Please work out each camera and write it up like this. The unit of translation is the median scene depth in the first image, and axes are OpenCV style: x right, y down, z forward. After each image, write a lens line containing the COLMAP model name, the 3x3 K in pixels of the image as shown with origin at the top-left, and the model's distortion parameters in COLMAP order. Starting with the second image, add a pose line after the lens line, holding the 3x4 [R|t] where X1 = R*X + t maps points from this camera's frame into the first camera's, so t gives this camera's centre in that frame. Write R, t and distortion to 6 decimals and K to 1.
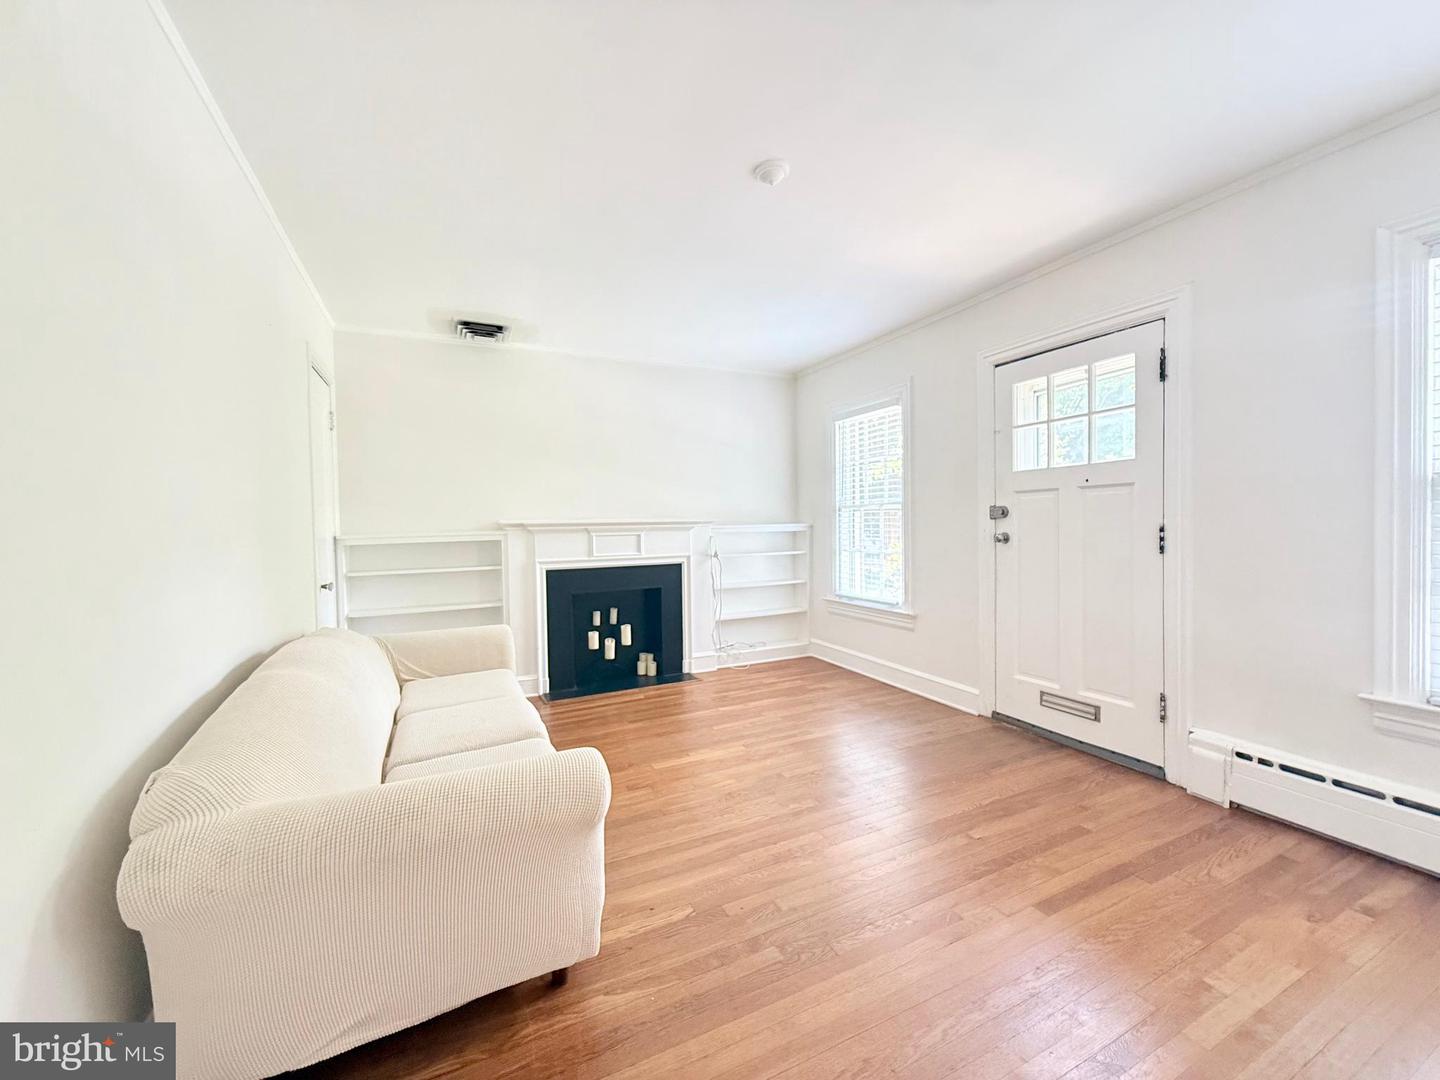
lens RADIAL K [[577.9, 0, 727.9], [0, 577.9, 538.0], [0, 0, 1]] dist [-0.000172, 0.000231]
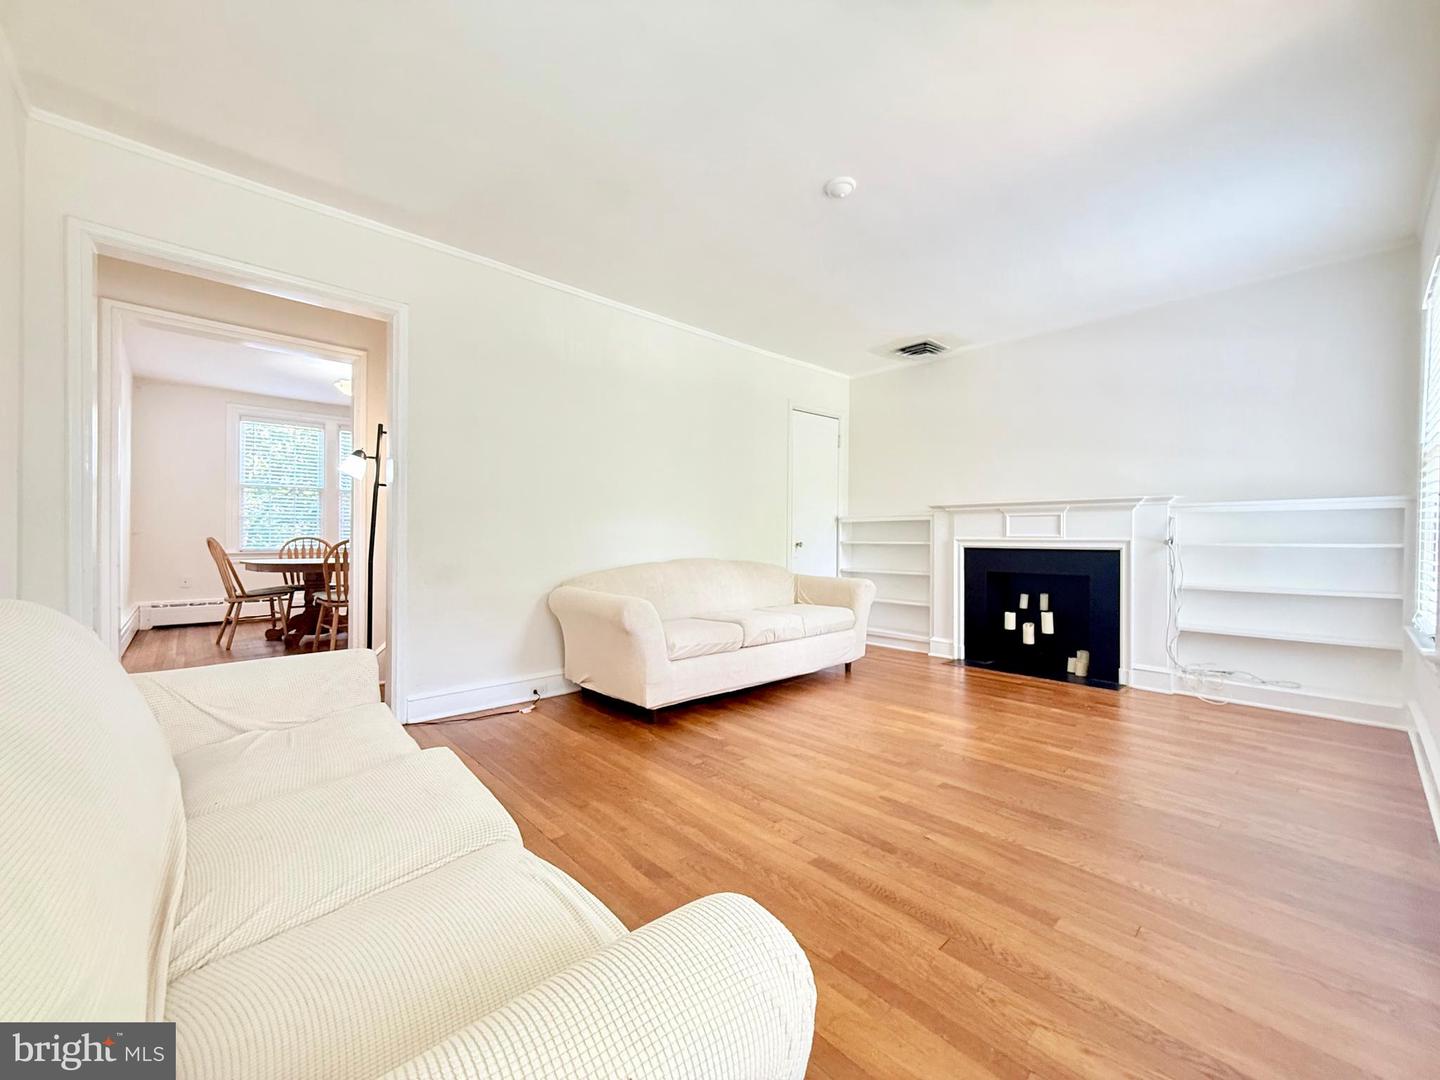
lens RADIAL K [[577.9, 0, 715.6], [0, 577.9, 539.6], [0, 0, 1]] dist [-0.000172, 0.000231]
pose [[0.277017, 0.023071, -0.960588, 0.610508], [-0.034884, 0.999294, 0.013941, 0.041744], [0.960231, 0.029647, 0.277627, 0.237493]]
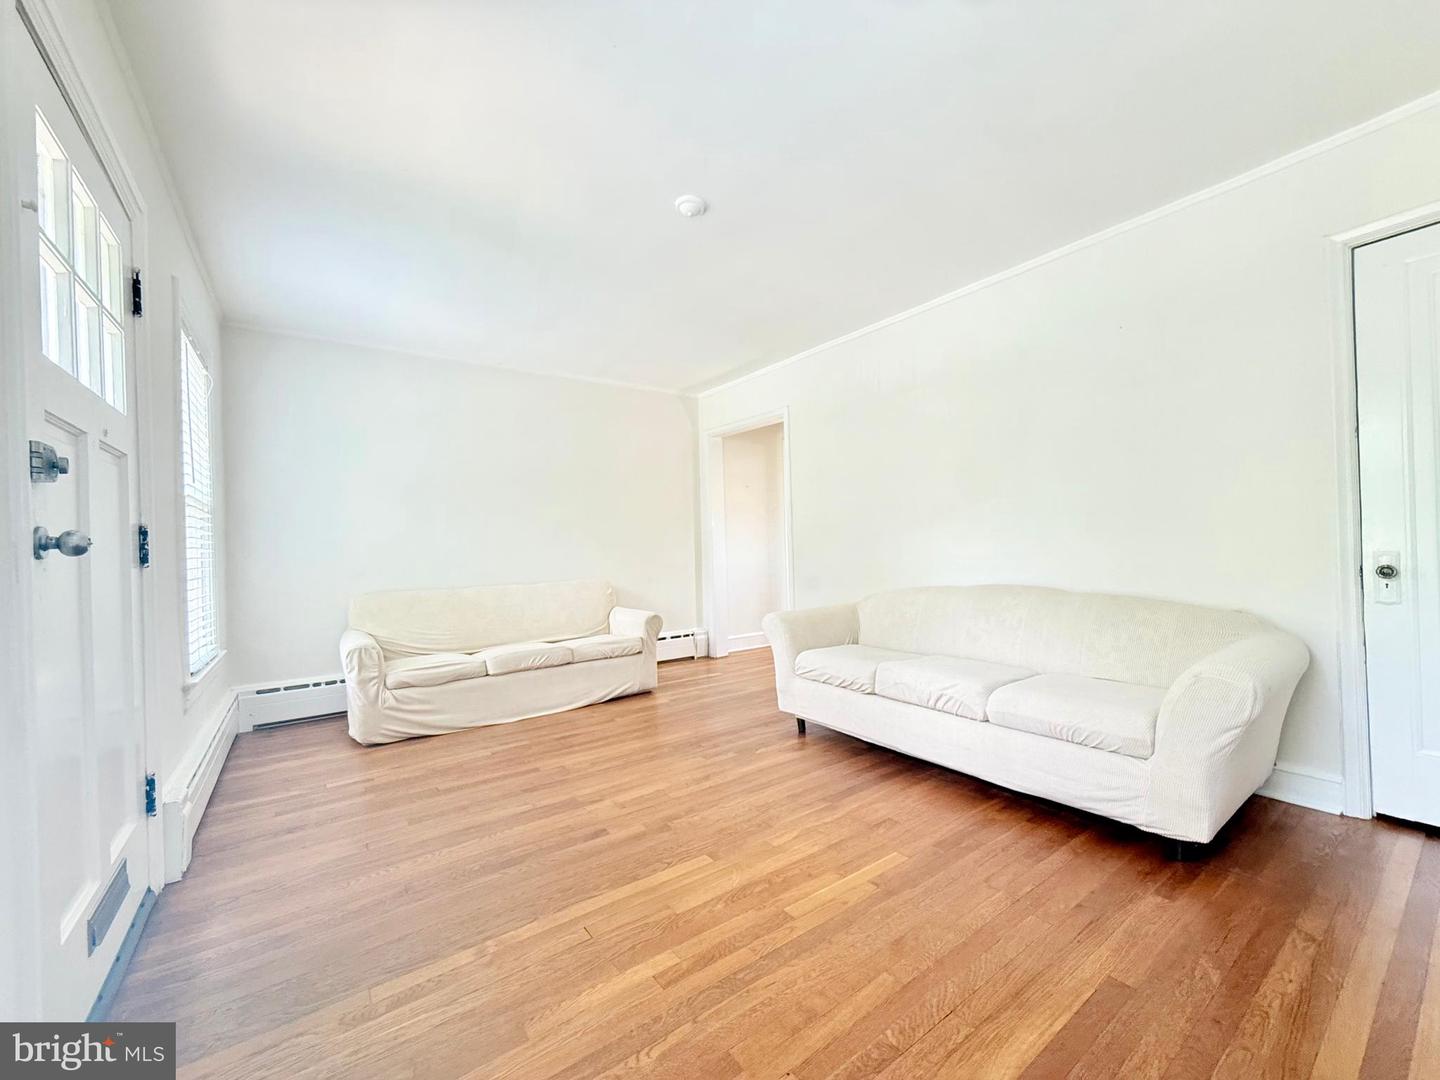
lens RADIAL K [[577.9, 0, 723.9], [0, 577.9, 537.1], [0, 0, 1]] dist [-0.000172, 0.000231]
pose [[-0.983928, 0.040240, -0.173970, 0.124270], [0.038530, 0.999170, 0.013198, 0.005519], [0.174357, 0.006283, -0.984662, 1.133846]]
